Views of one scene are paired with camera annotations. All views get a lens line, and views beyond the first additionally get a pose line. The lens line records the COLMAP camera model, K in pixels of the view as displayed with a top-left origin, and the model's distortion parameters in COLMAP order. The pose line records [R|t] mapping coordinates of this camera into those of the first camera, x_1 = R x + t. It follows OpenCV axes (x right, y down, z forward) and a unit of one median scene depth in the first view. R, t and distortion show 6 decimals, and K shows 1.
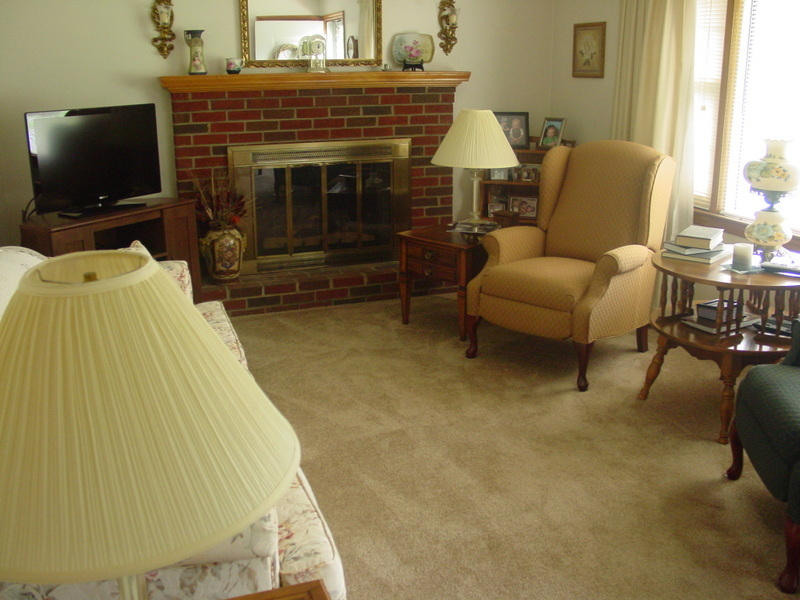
lens RADIAL K [[815.4, 0, 400.0], [0, 815.4, 300.0], [0, 0, 1]] dist [-0.178172, 0.207413]
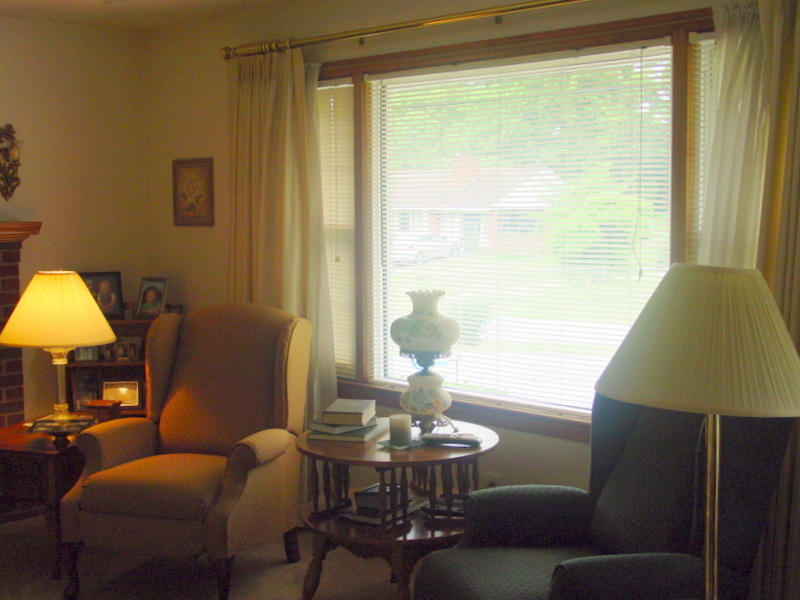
lens RADIAL K [[1124.3, 0, 400.0], [0, 1124.3, 300.0], [0, 0, 1]] dist [-0.049829, -0.025516]
pose [[0.913339, -0.036022, 0.405604, -0.037873], [0.114520, 0.978599, -0.170966, 0.010490], [-0.390765, 0.202599, 0.897918, -0.079753]]
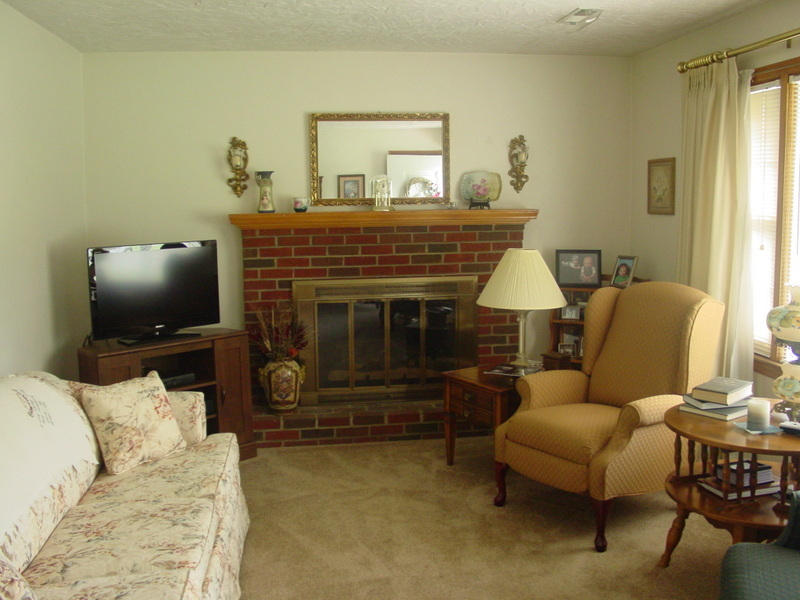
lens RADIAL K [[815.4, 0, 400.0], [0, 815.4, 300.0], [0, 0, 1]] dist [-0.178172, 0.207413]
pose [[0.975781, 0.020178, -0.217819, 0.154176], [-0.053331, 0.987635, -0.147420, -0.019716], [0.212151, 0.155466, 0.964791, 0.022089]]
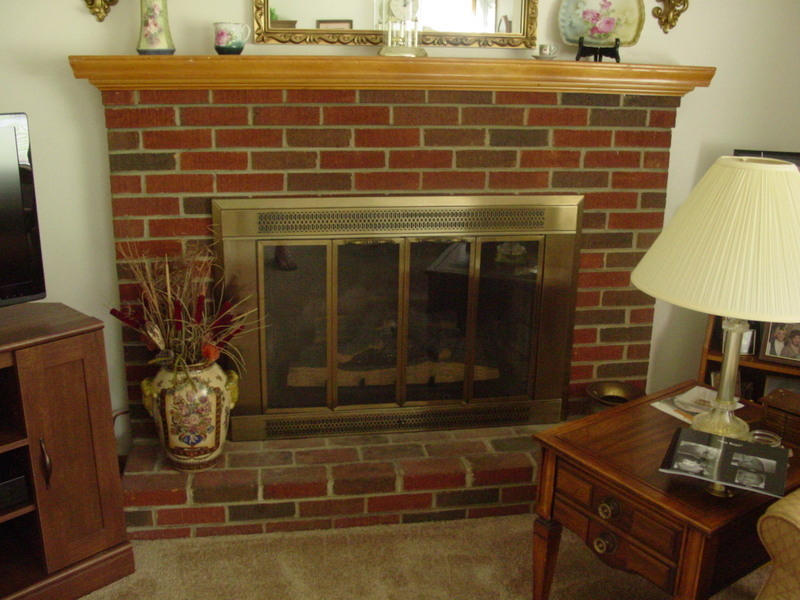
lens RADIAL K [[815.4, 0, 400.0], [0, 815.4, 300.0], [0, 0, 1]] dist [-0.178172, 0.207413]
pose [[0.980196, 0.076979, -0.182454, -0.002101], [-0.076116, 0.997030, 0.011742, -0.146465], [0.182816, 0.002378, 0.983144, 0.539462]]
